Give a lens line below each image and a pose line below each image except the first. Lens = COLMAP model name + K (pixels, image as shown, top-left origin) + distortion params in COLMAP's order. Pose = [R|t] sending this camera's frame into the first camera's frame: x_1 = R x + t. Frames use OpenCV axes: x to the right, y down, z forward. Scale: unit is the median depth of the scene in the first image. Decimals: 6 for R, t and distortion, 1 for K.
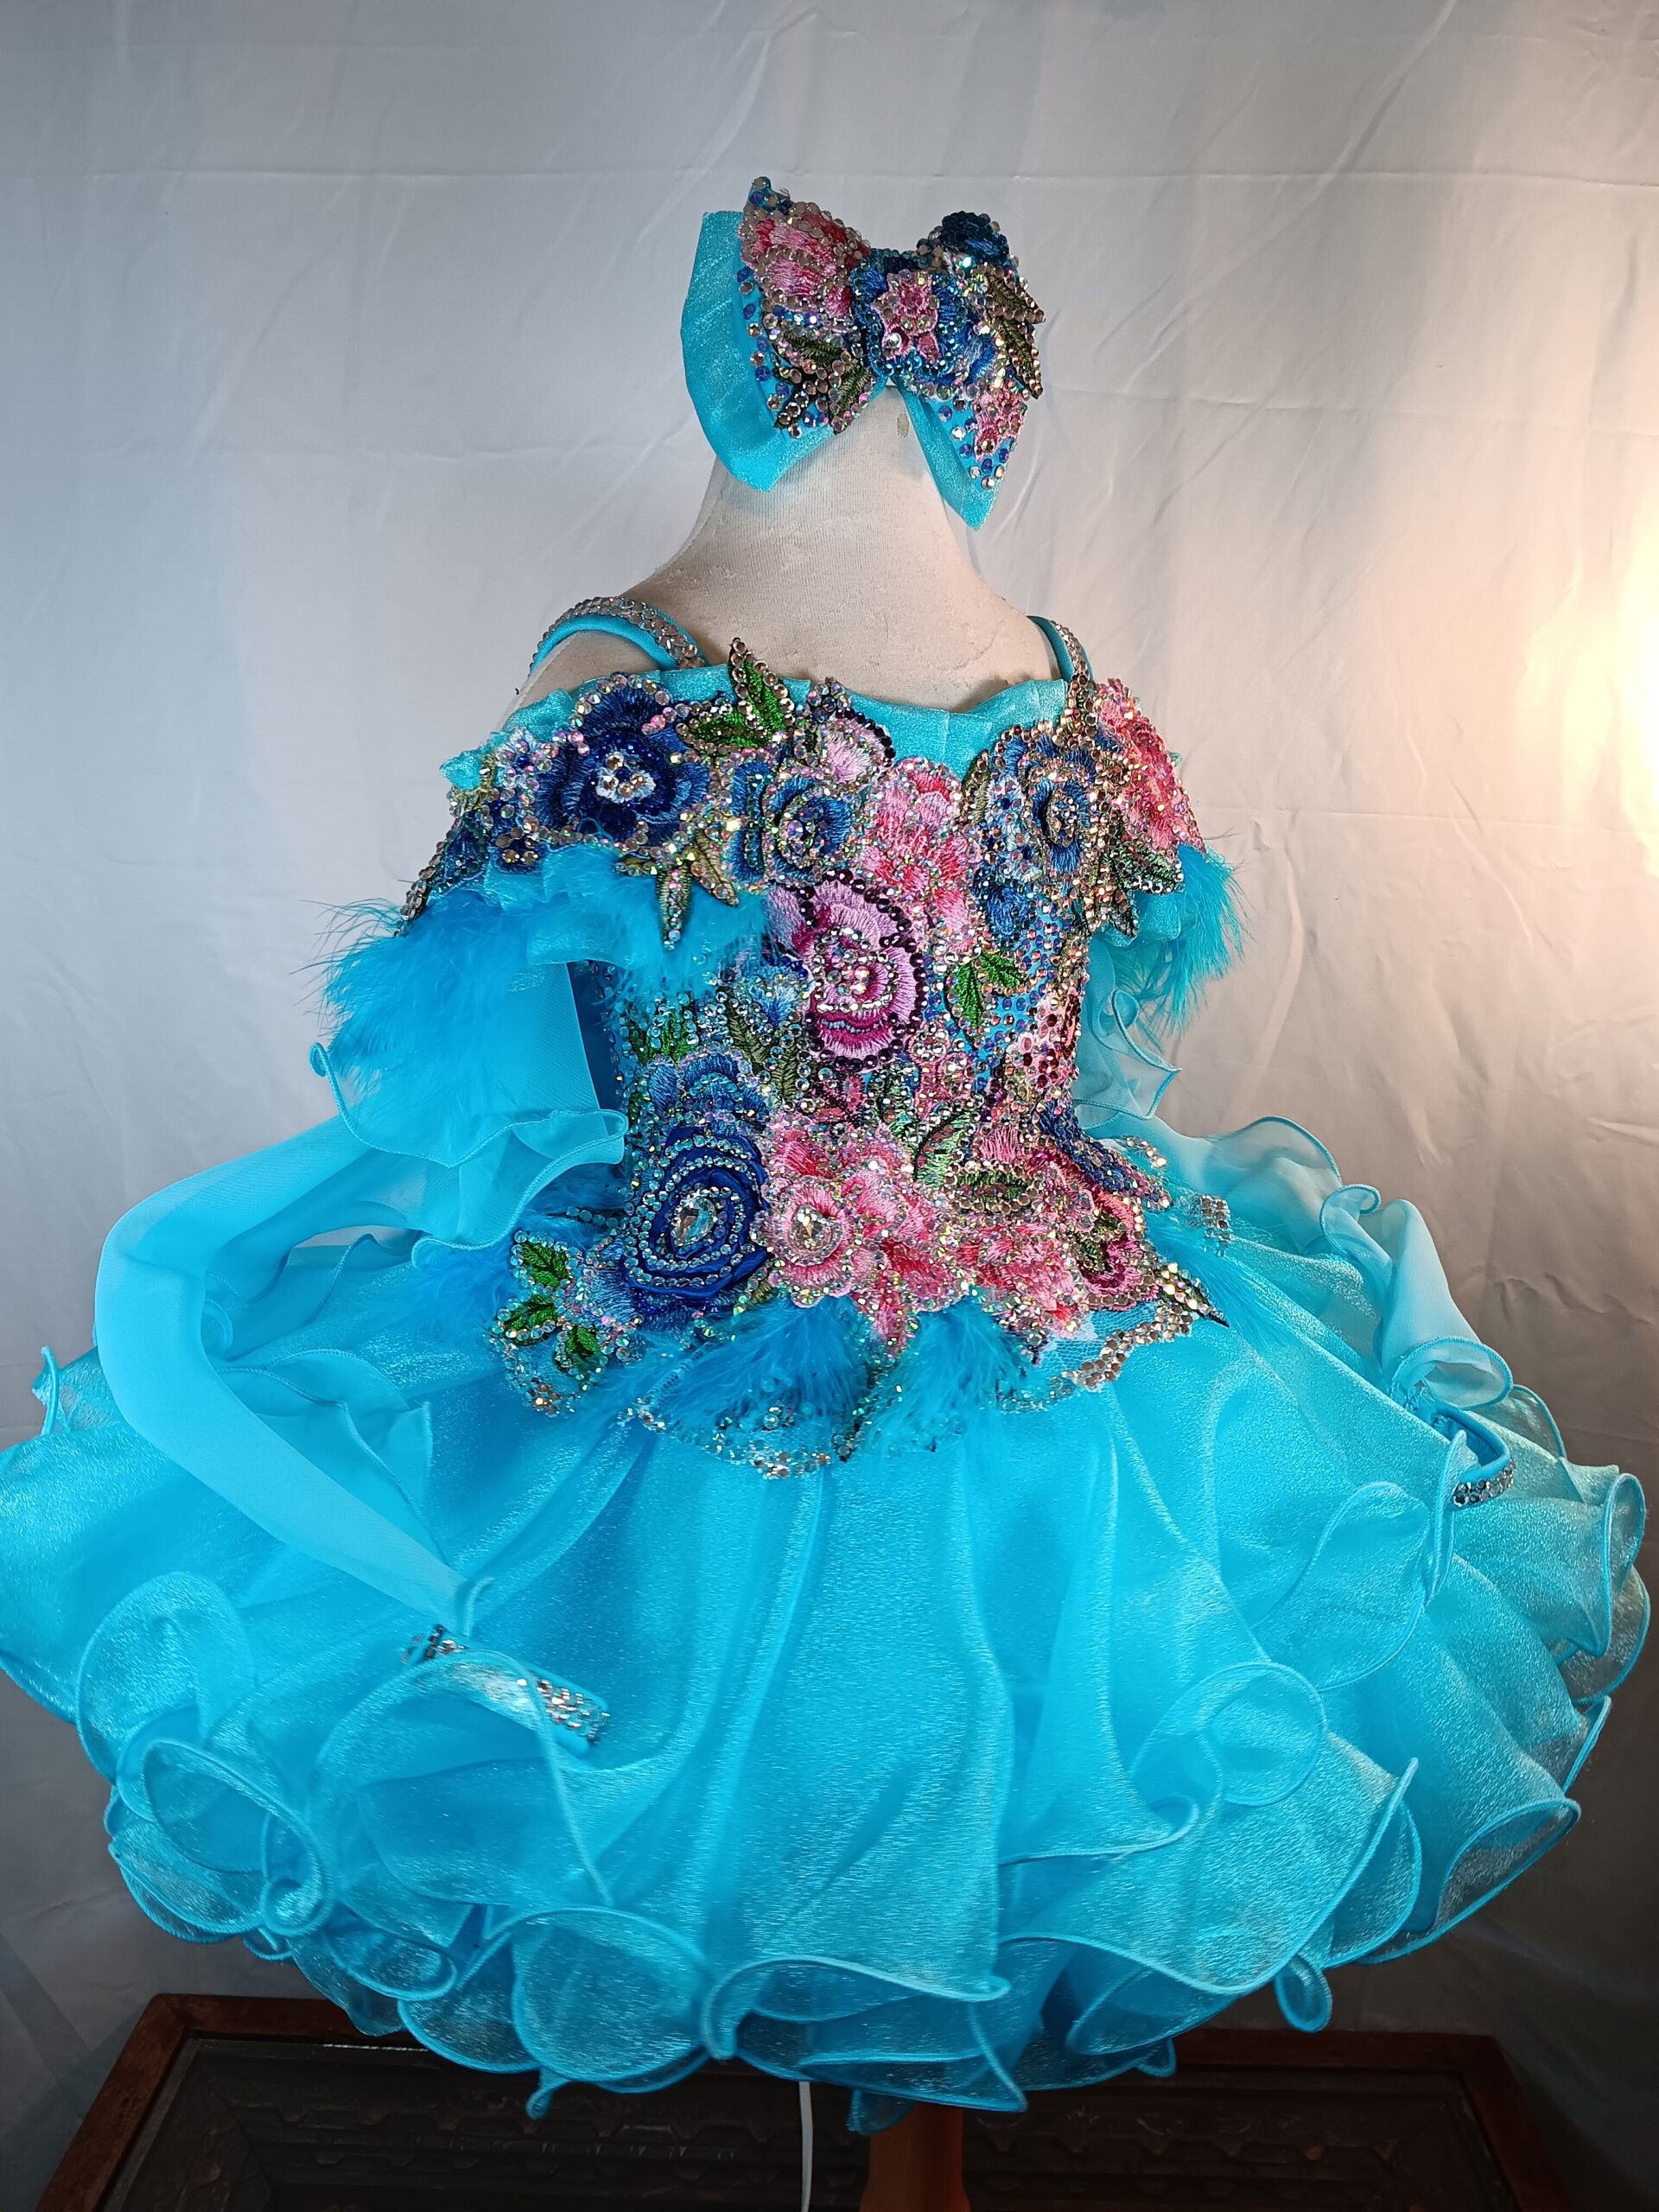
lens RADIAL K [[1751.8, 0, 830.1], [0, 1751.8, 1109.9], [0, 0, 1]] dist [0.004056, -0.005315]
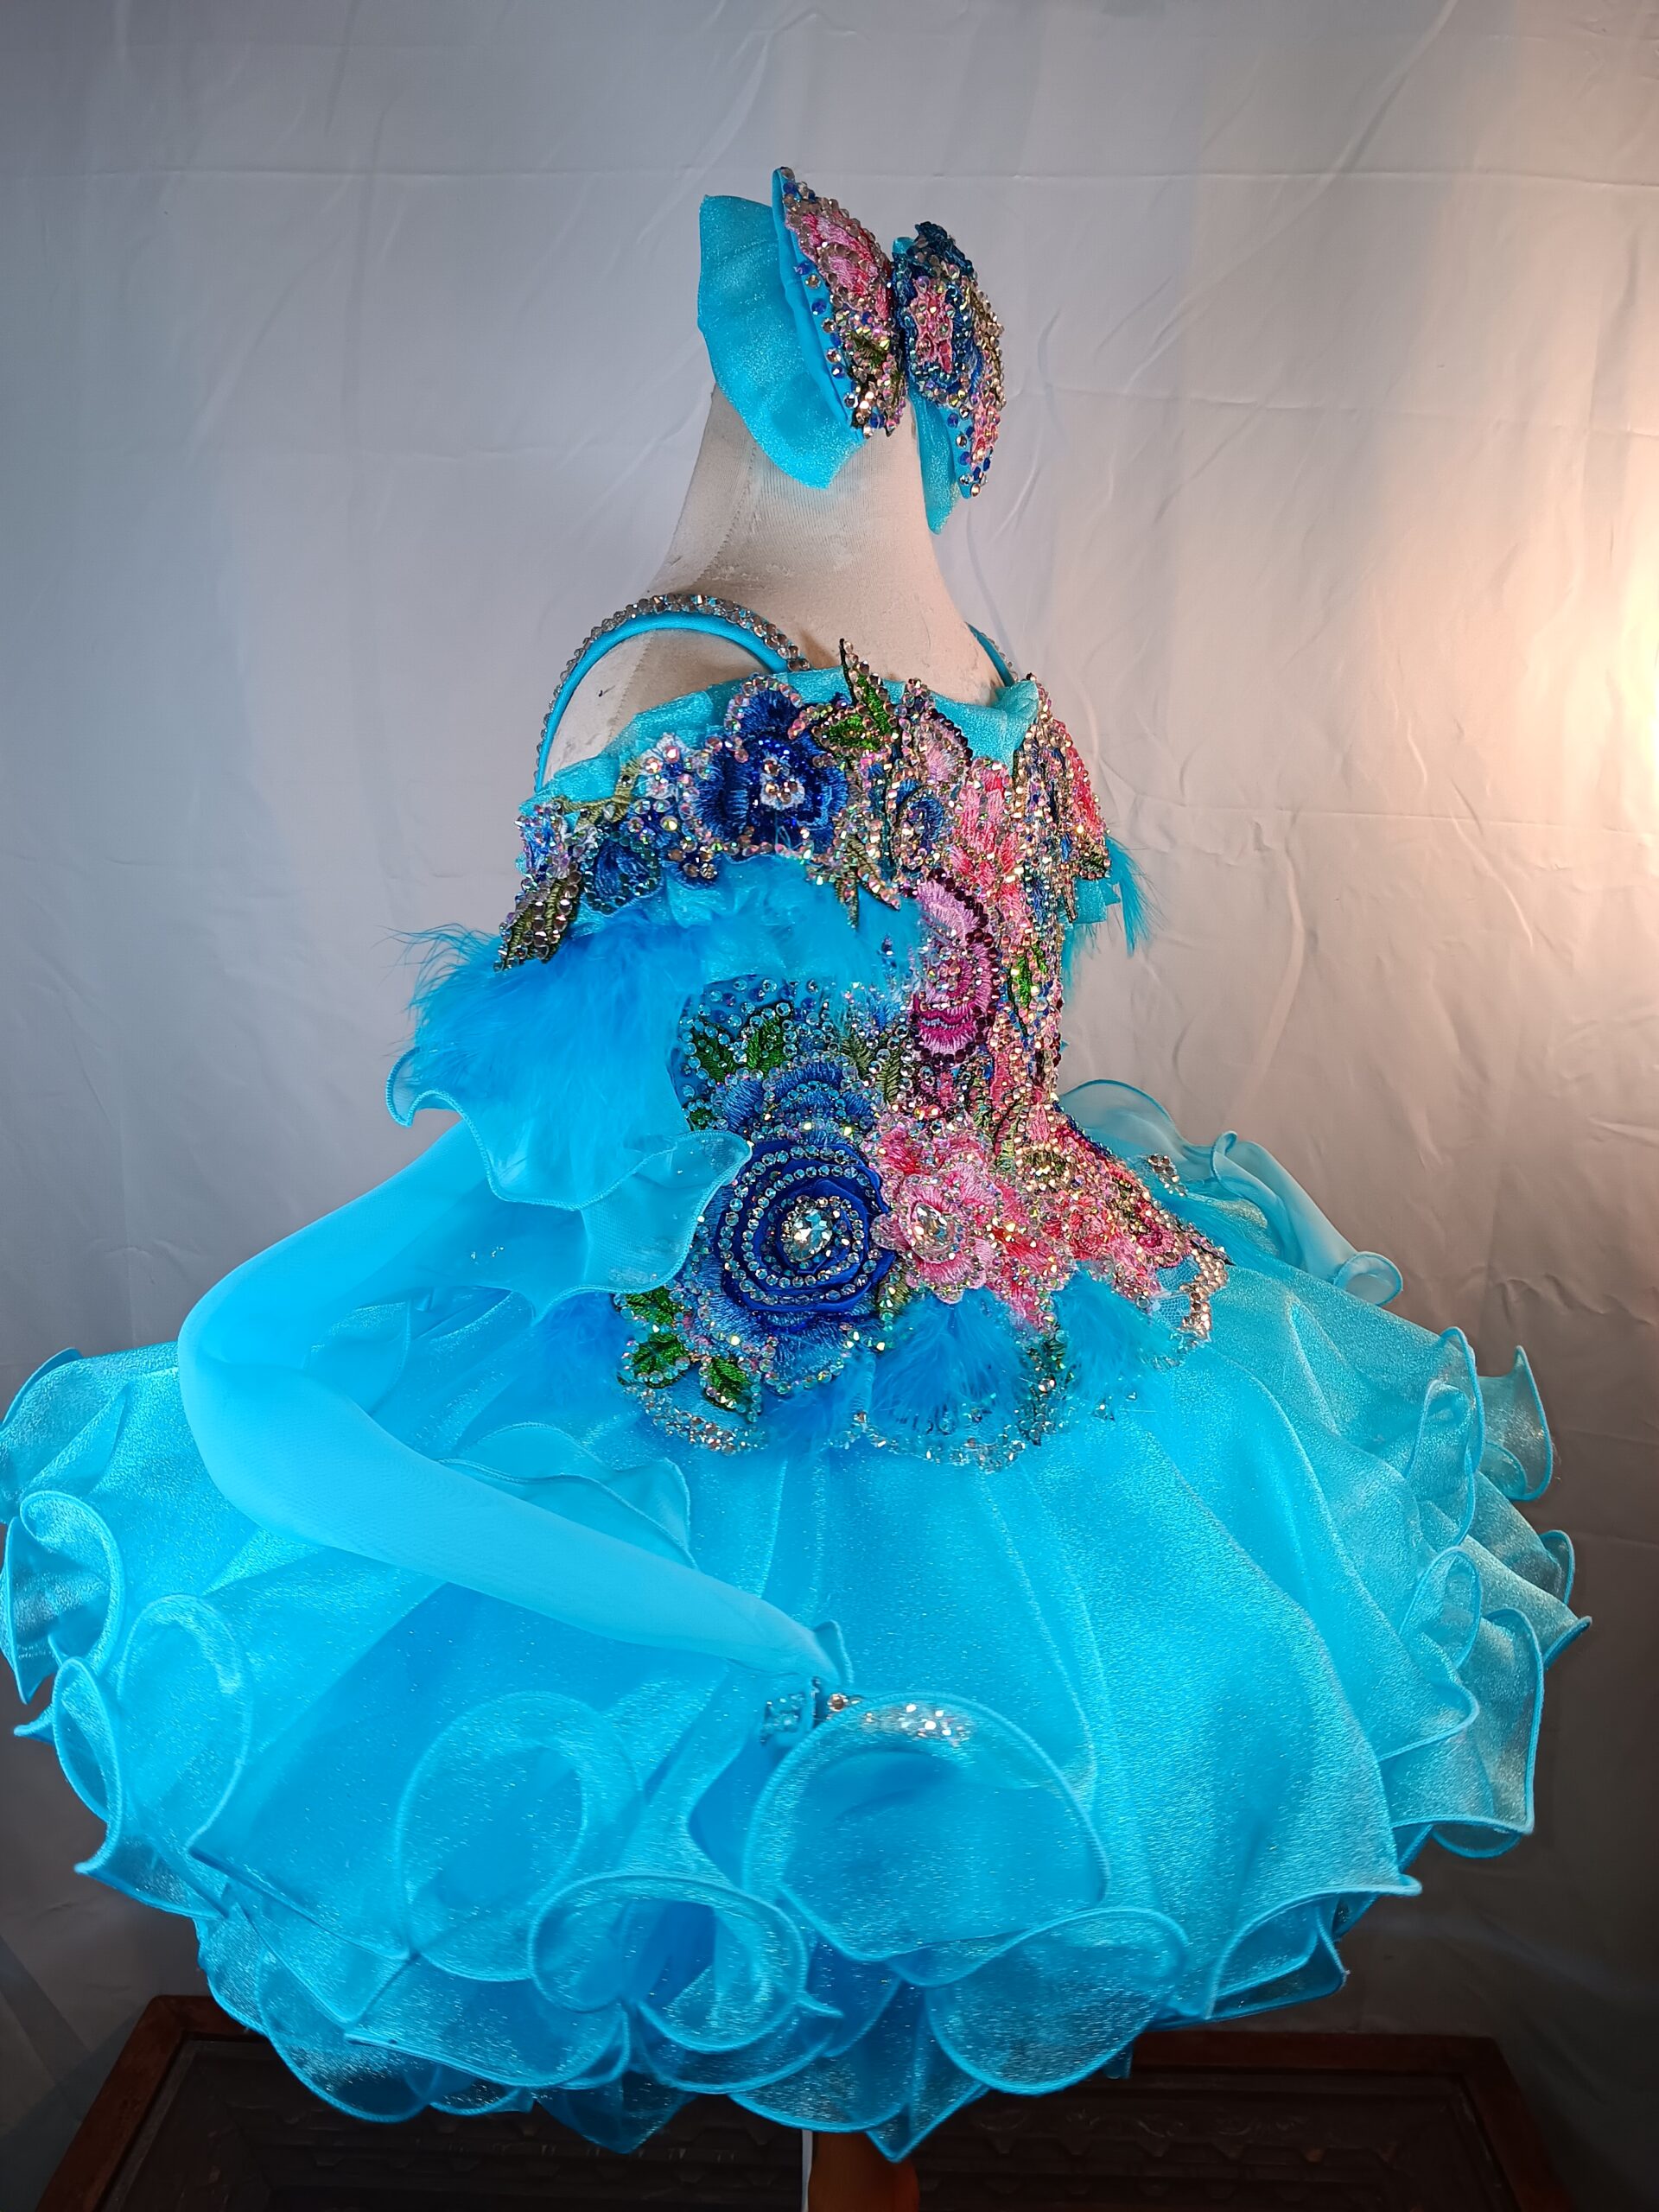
lens RADIAL K [[1751.8, 0, 820.1], [0, 1751.8, 1098.6], [0, 0, 1]] dist [0.004056, -0.005315]
pose [[0.910998, -0.096296, 0.401011, -0.465430], [0.094458, 0.995230, 0.024403, -0.035785], [-0.401448, 0.015648, 0.915748, 0.100859]]
